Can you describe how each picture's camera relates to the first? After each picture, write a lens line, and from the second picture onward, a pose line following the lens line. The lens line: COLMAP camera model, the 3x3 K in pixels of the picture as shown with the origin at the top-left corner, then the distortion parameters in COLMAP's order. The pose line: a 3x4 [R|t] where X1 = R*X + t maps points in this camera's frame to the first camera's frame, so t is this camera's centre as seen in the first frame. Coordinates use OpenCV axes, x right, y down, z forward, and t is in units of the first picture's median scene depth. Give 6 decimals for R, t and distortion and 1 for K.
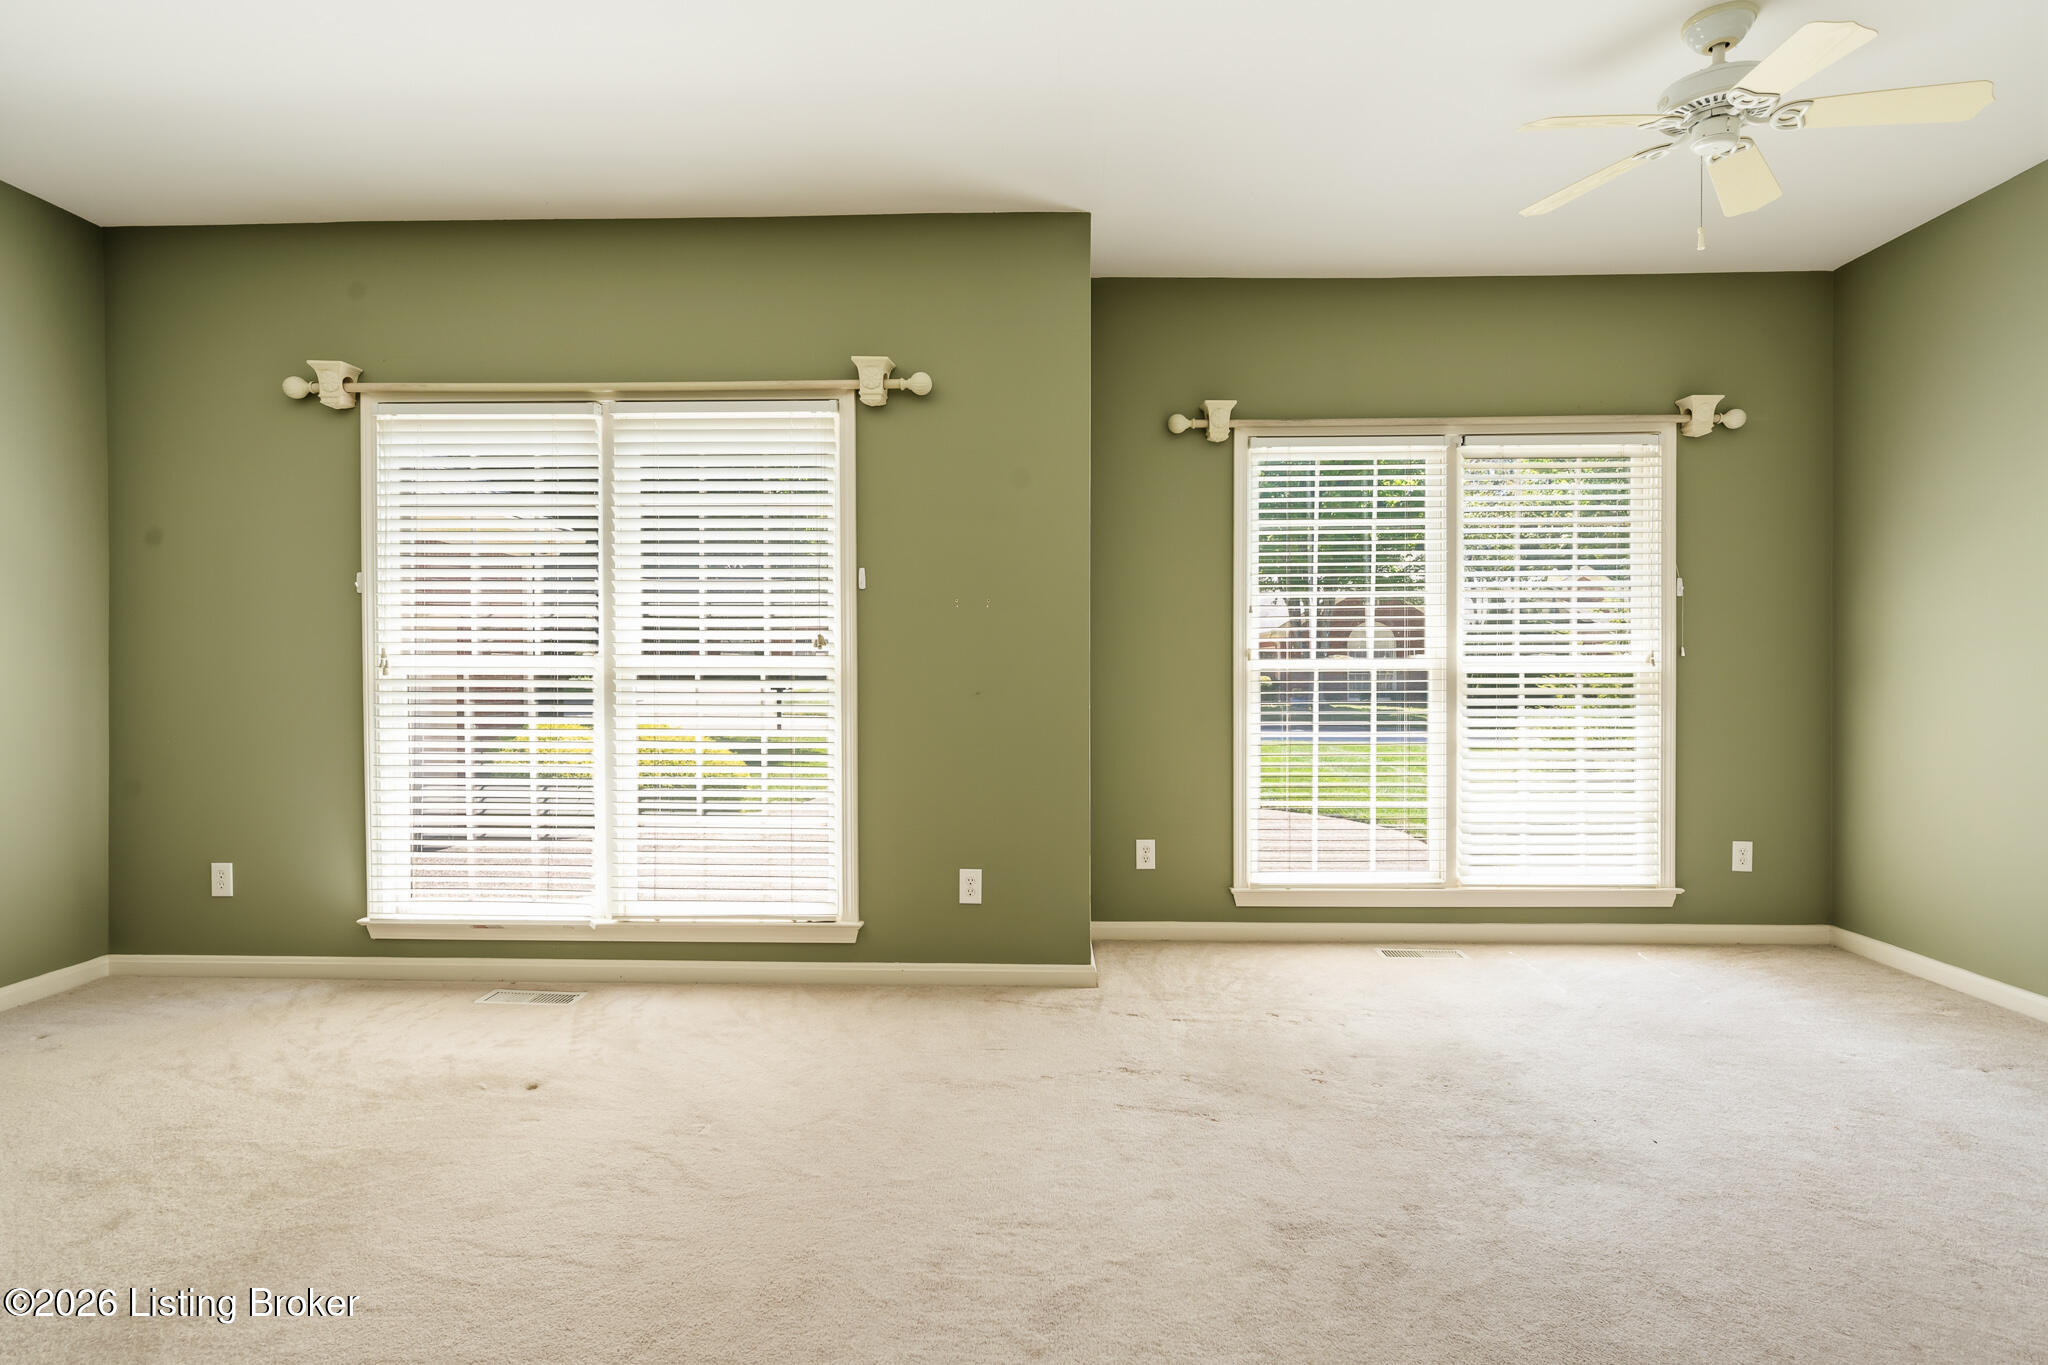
lens RADIAL K [[1034.3, 0, 1012.5], [0, 1034.3, 678.6], [0, 0, 1]] dist [-0.000715, -0.000215]
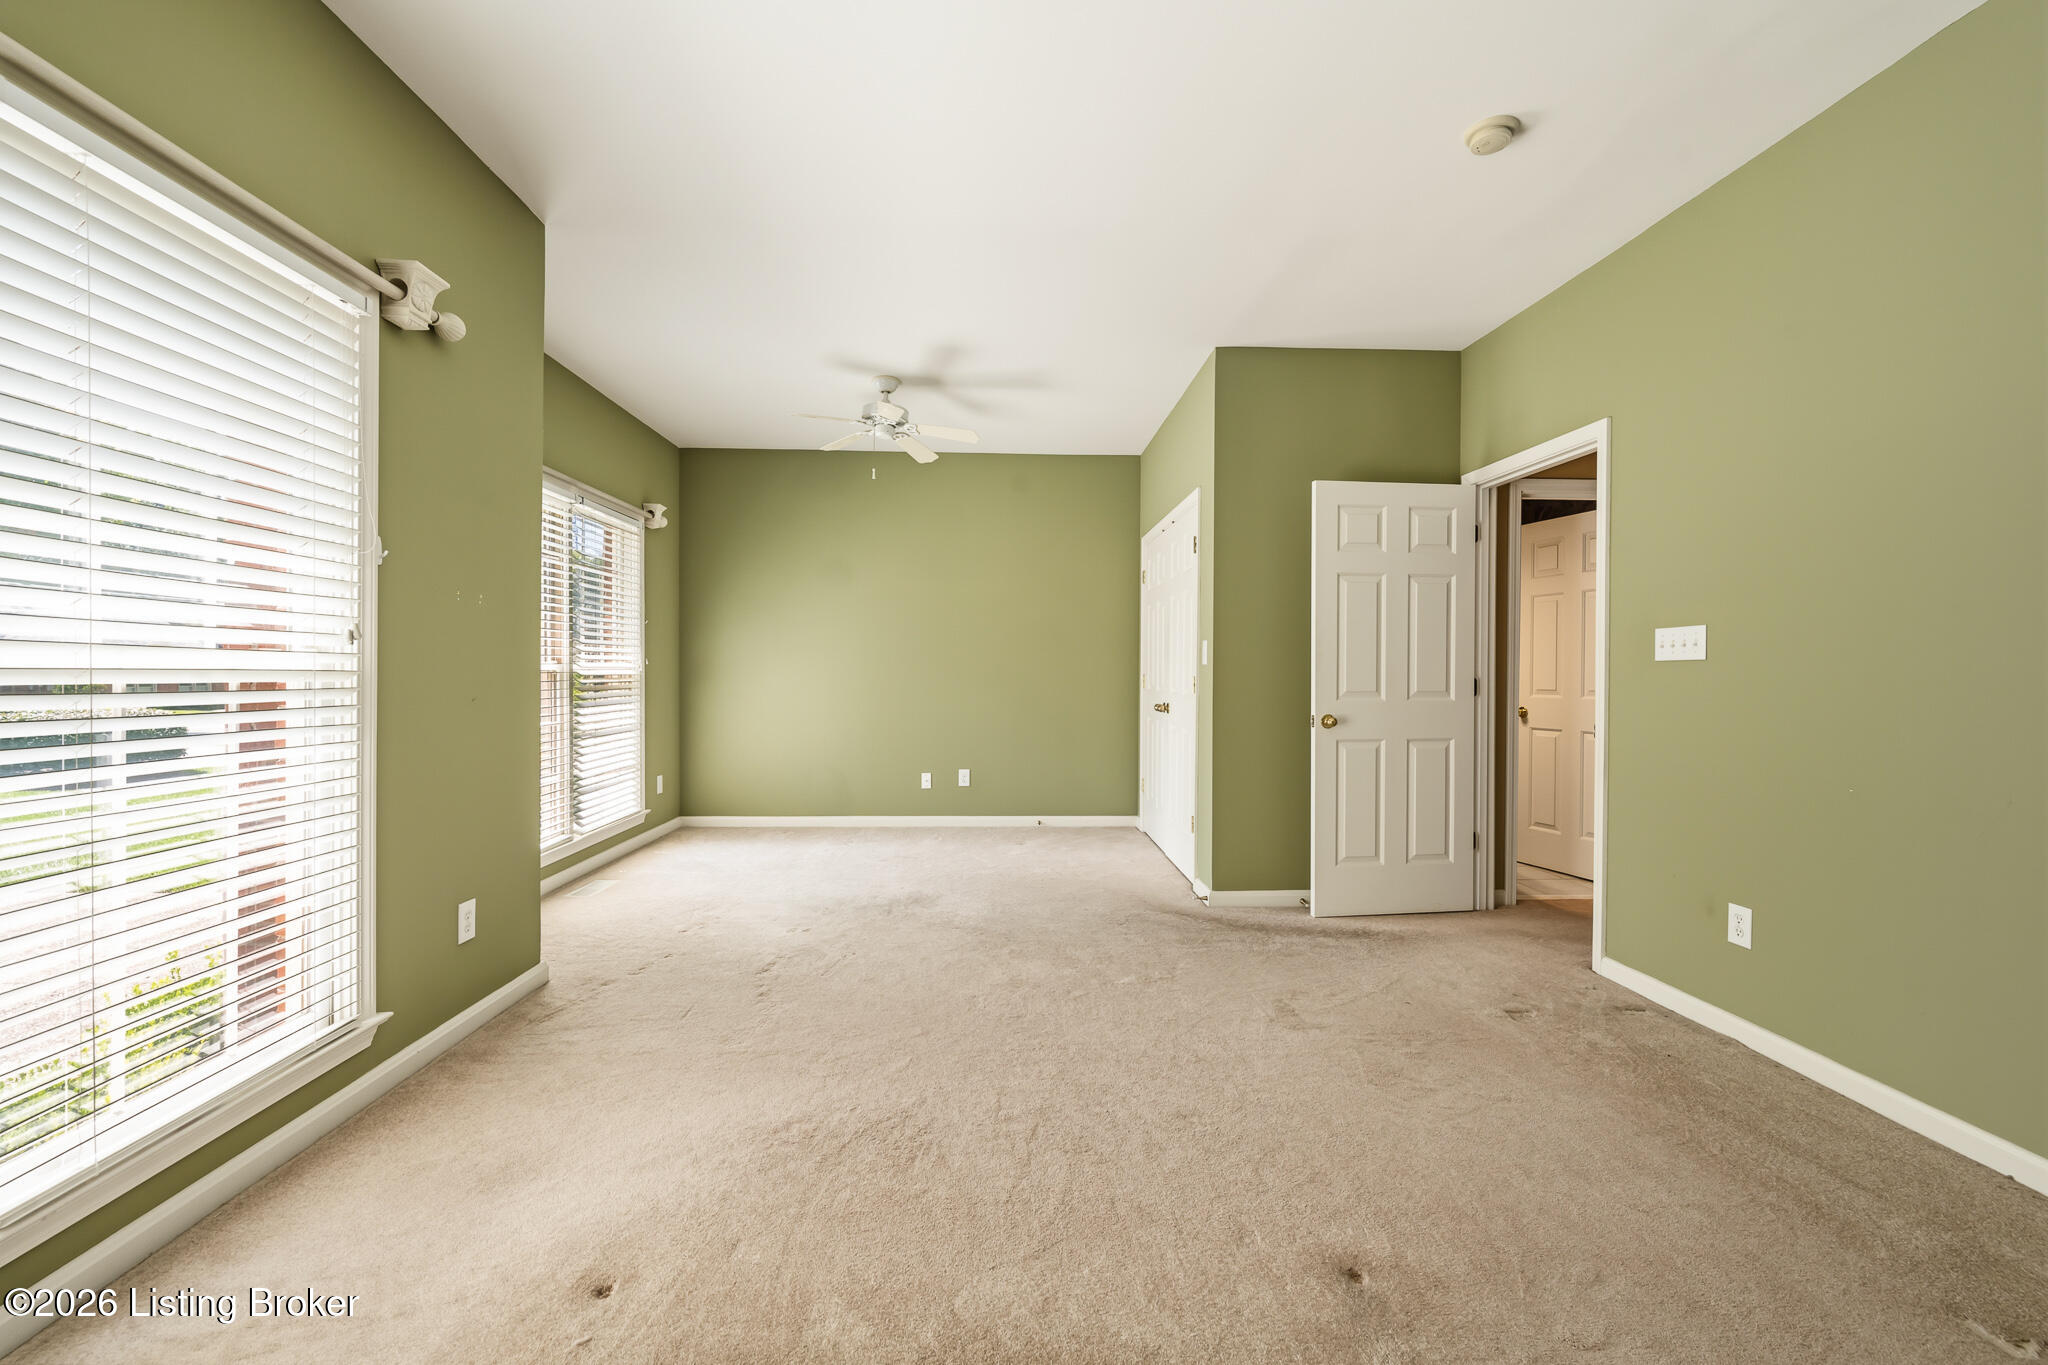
lens RADIAL K [[863.2, 0, 1023.2], [0, 863.2, 676.3], [0, 0, 1]] dist [-0.000328, -0.000328]
pose [[-0.084195, -0.005283, 0.996435, -0.804151], [0.011235, 0.999917, 0.006250, -0.004884], [-0.996386, 0.011721, -0.084129, 0.591743]]
